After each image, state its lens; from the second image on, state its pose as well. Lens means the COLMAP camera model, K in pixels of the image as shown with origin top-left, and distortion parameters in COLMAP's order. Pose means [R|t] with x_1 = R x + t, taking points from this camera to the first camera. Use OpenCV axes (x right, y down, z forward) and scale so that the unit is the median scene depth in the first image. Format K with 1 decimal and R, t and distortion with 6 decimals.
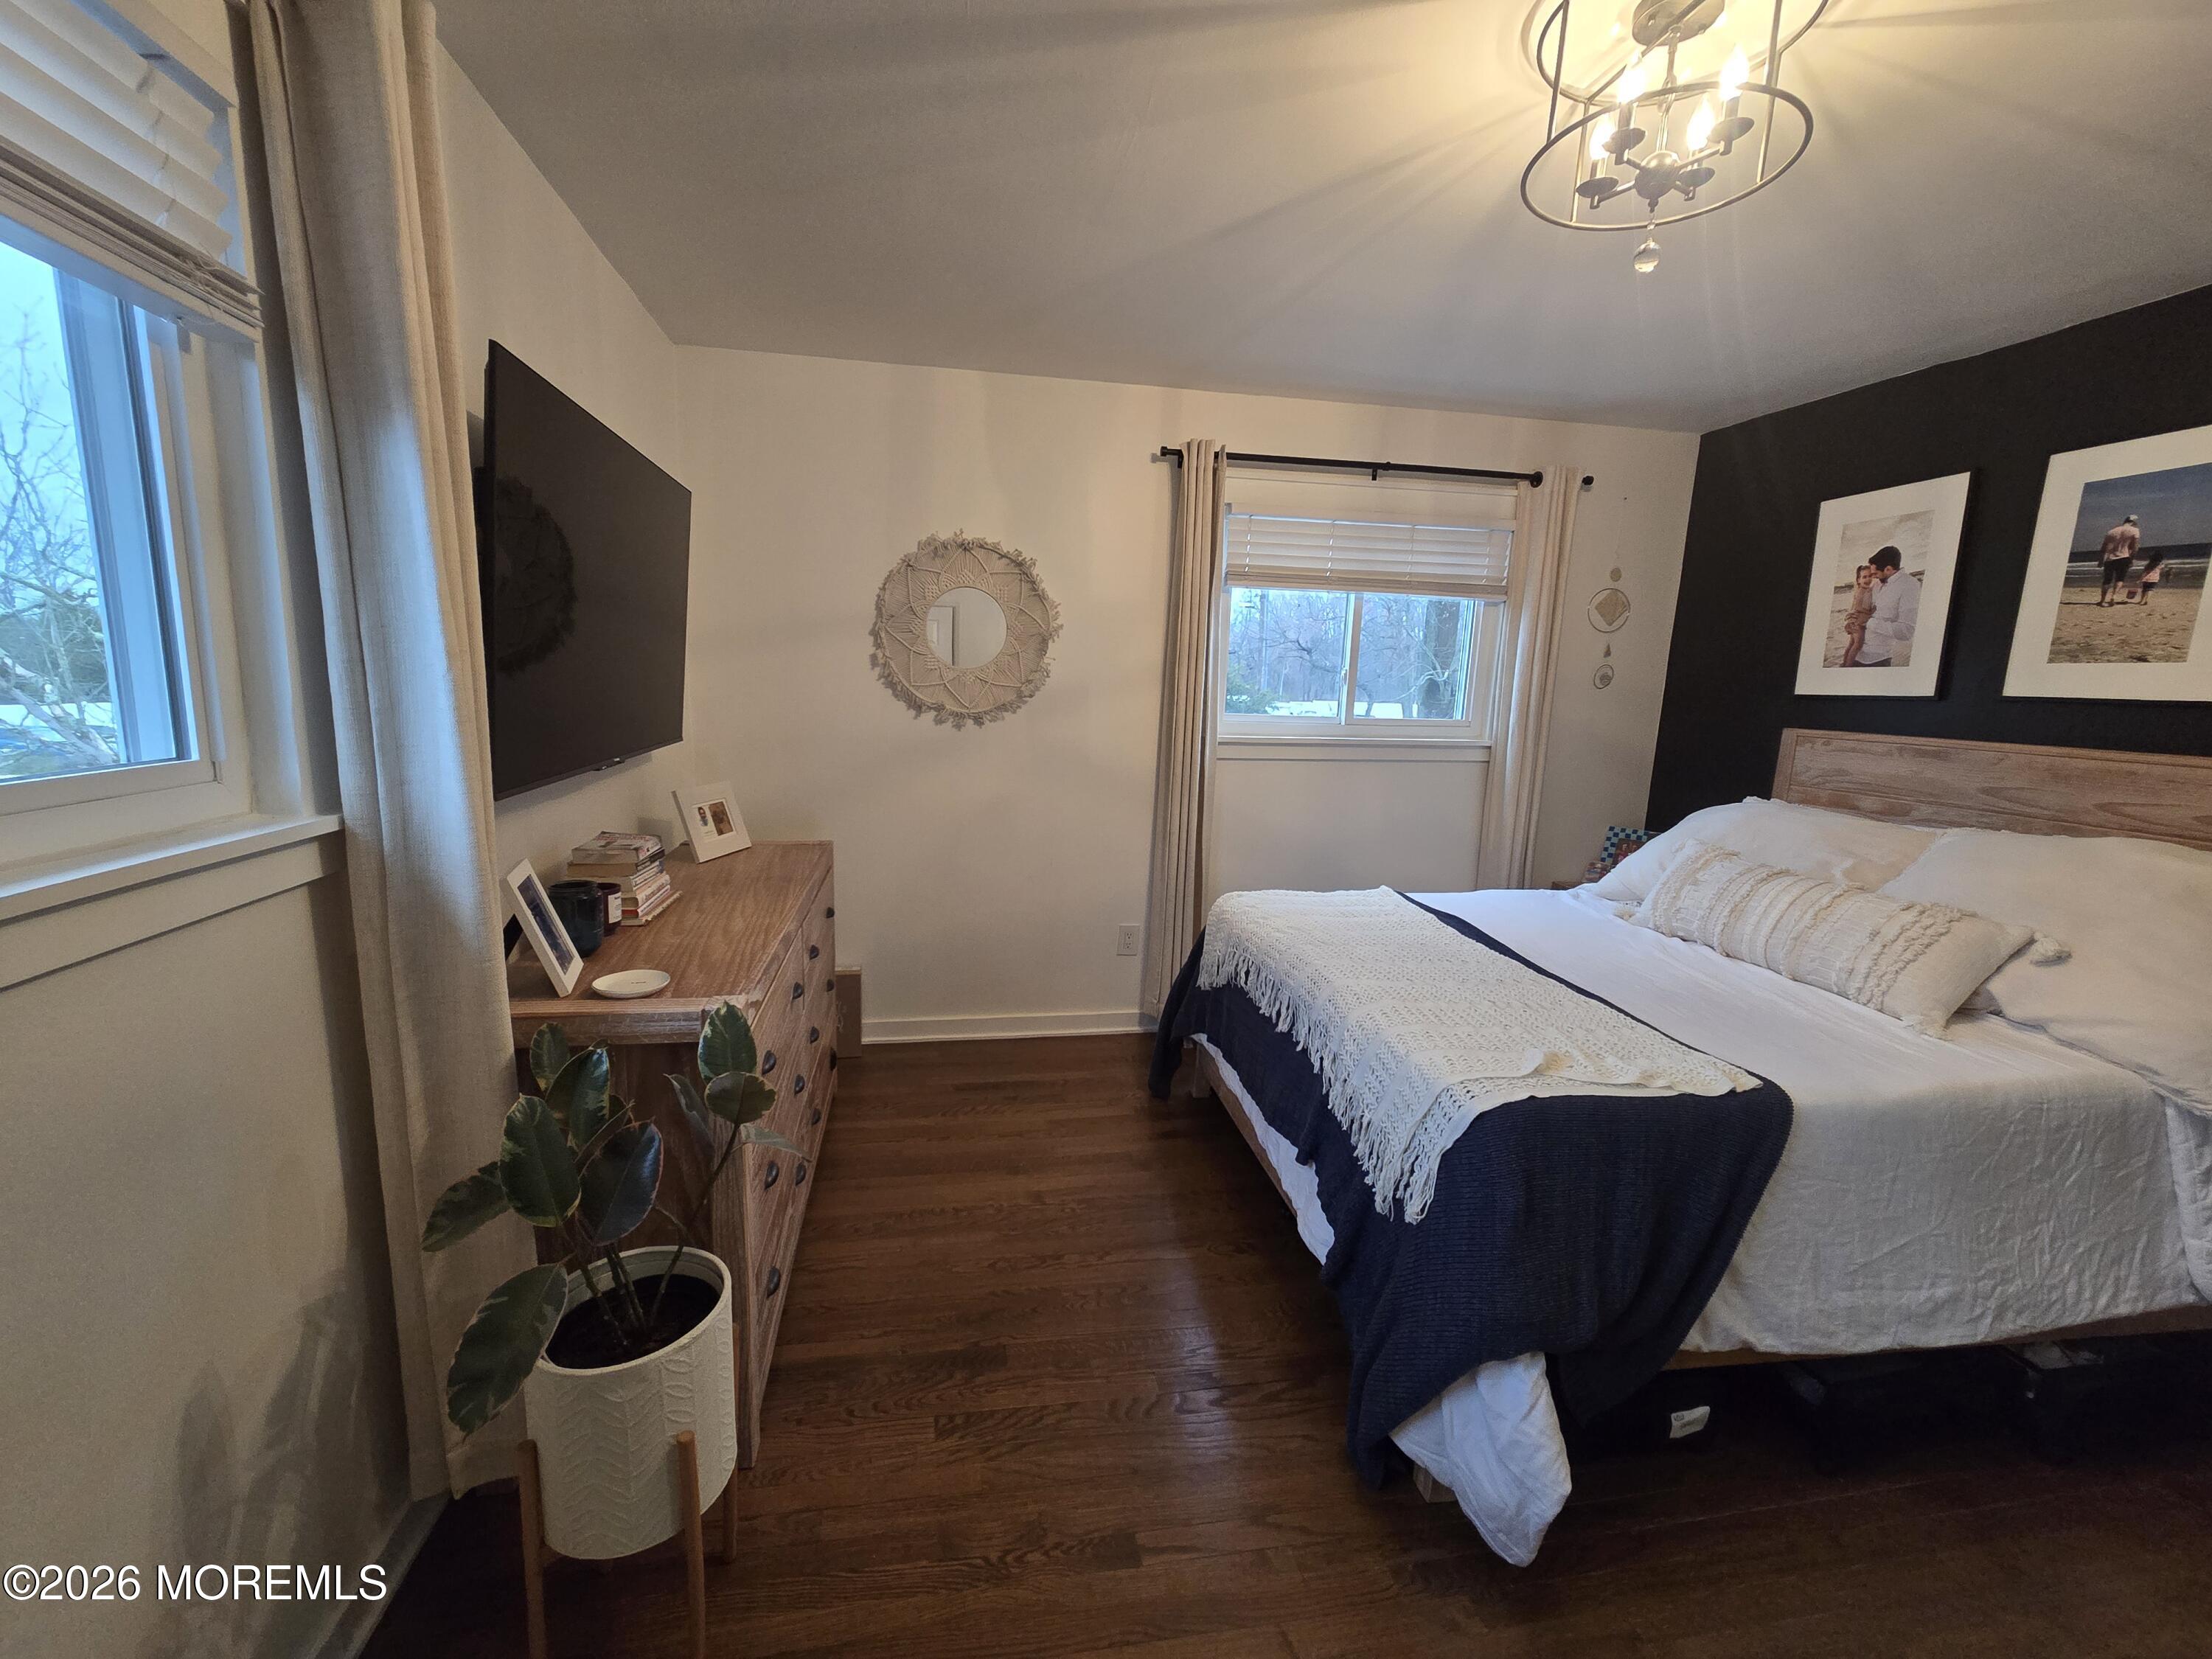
lens RADIAL K [[900.9, 0, 1089.5], [0, 900.9, 829.6], [0, 0, 1]] dist [-0.000249, 0.000207]
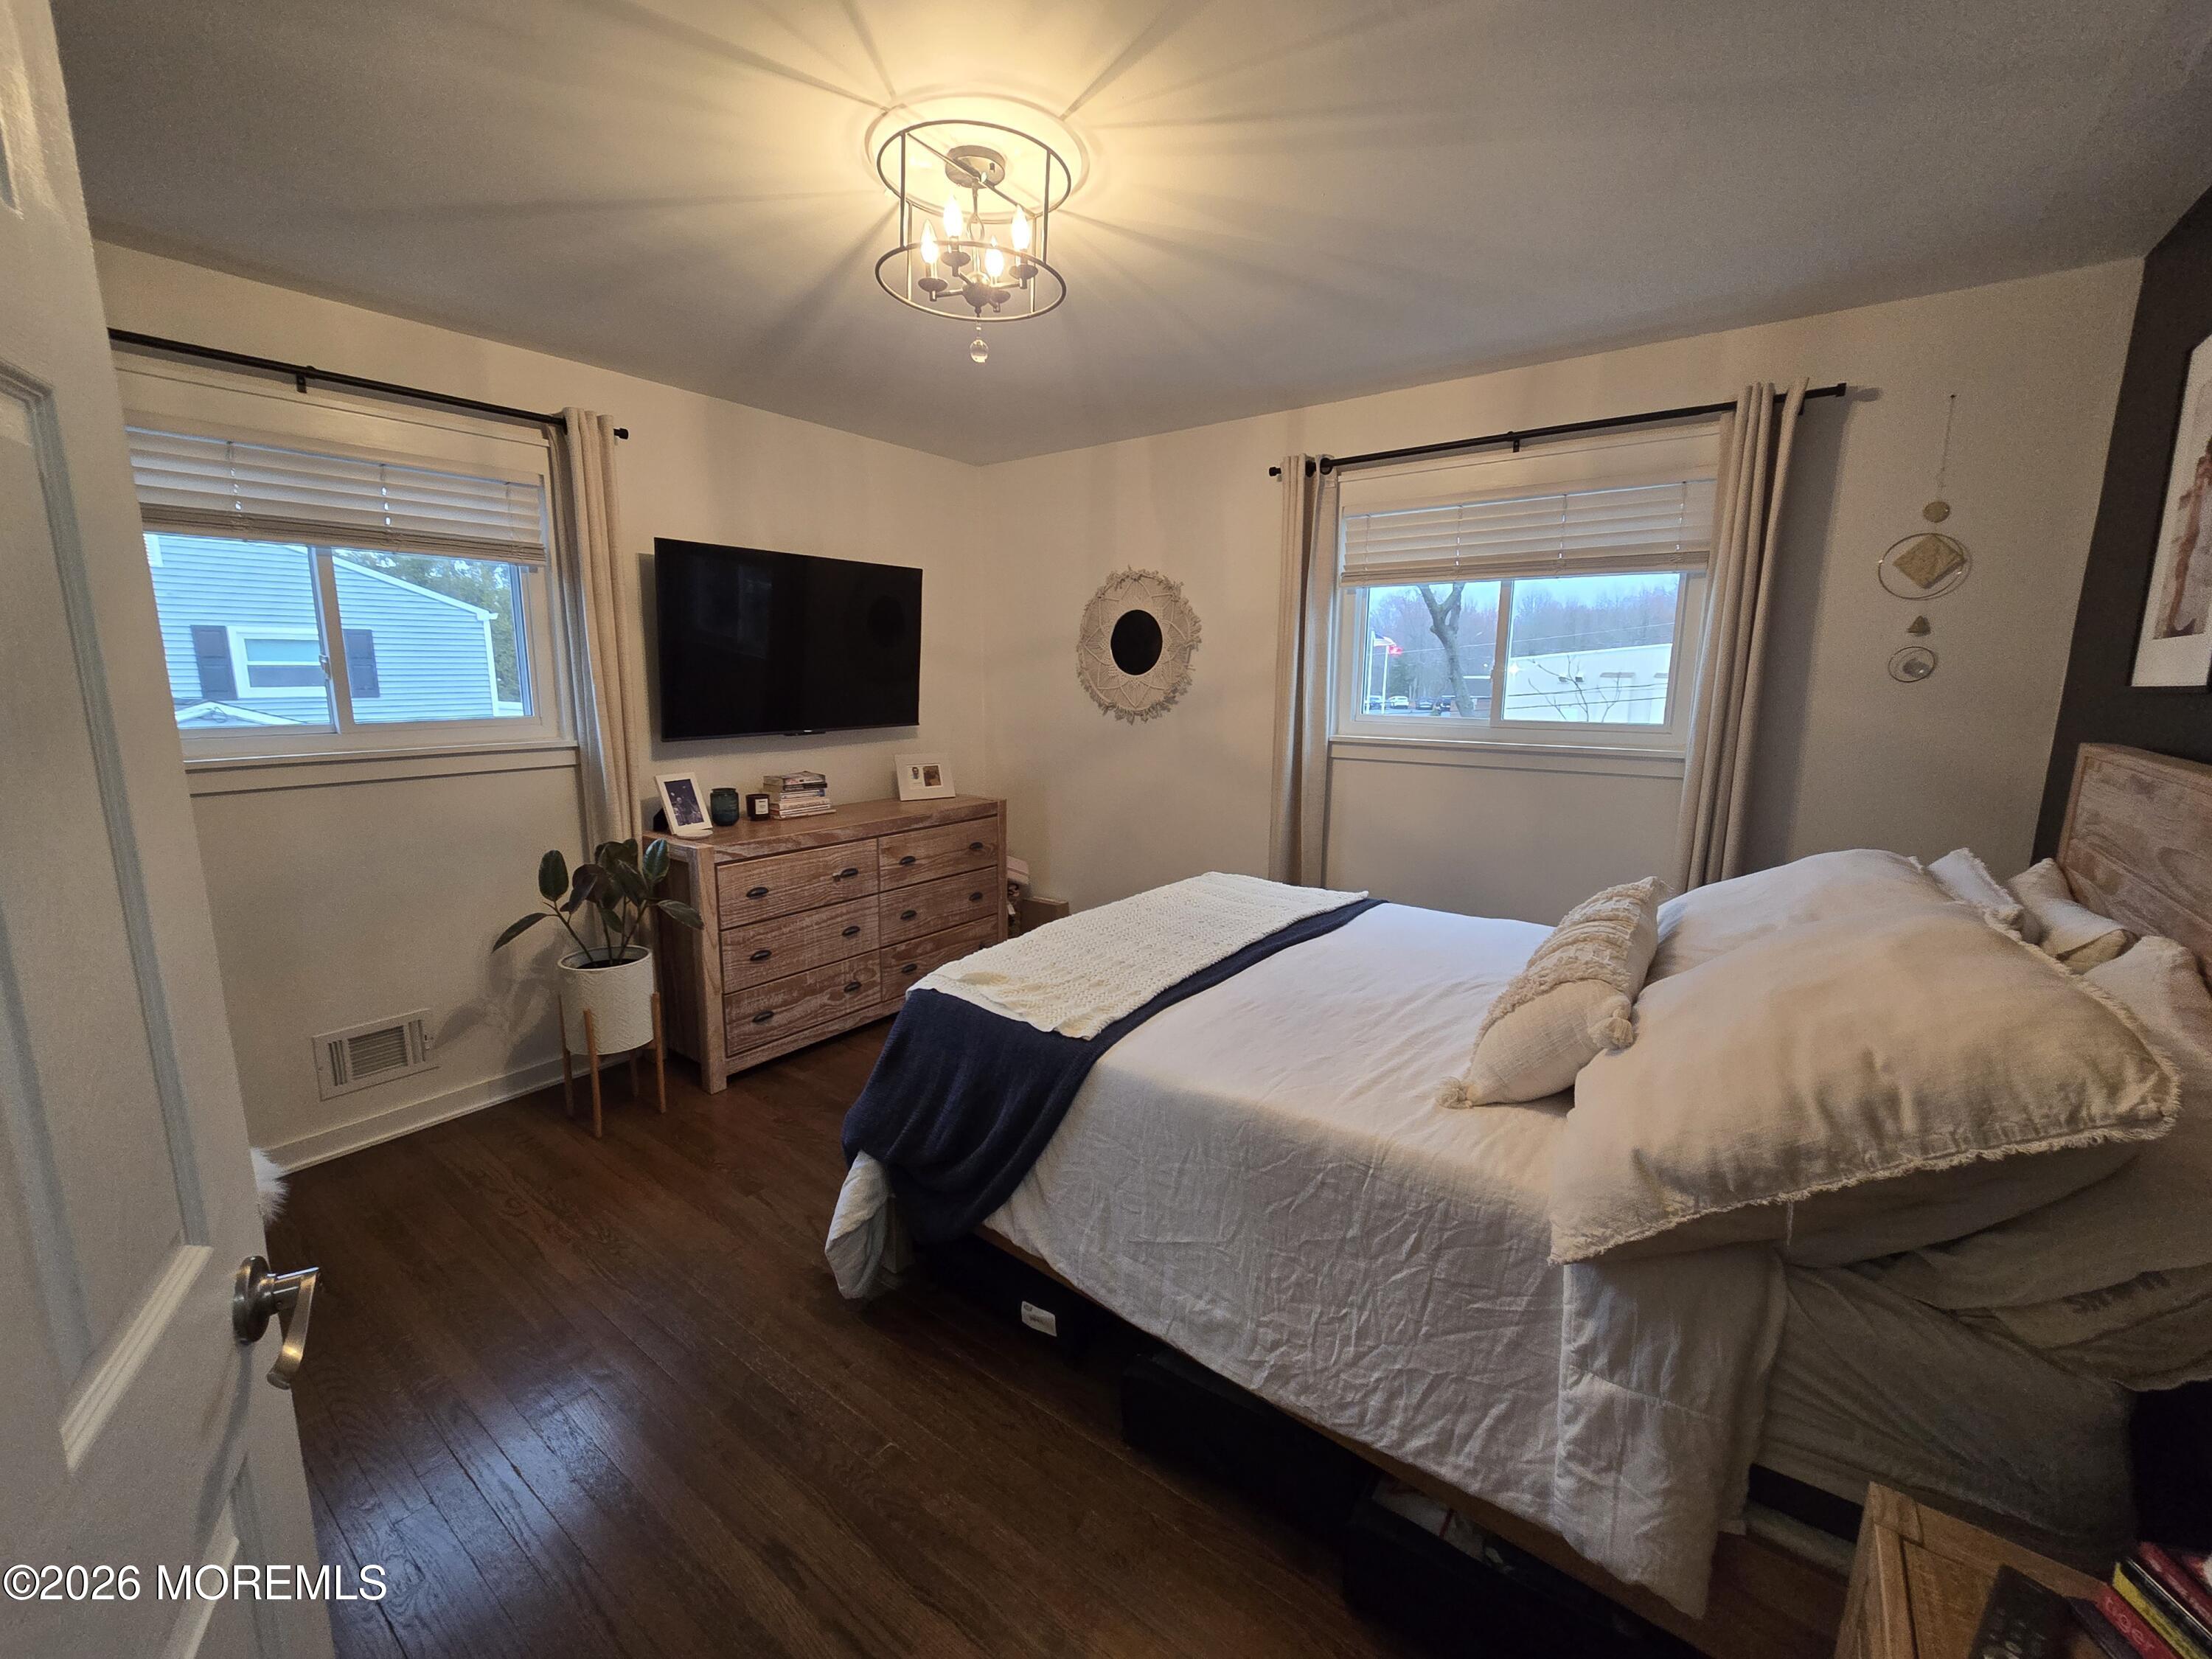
lens RADIAL K [[902.2, 0, 1095.5], [0, 902.2, 833.4], [0, 0, 1]] dist [-0.019559, 0.006414]
pose [[0.678602, 0.101732, -0.727427, 1.431012], [-0.109709, 0.993291, 0.036568, -0.003286], [0.726267, 0.054990, 0.685210, 0.229537]]
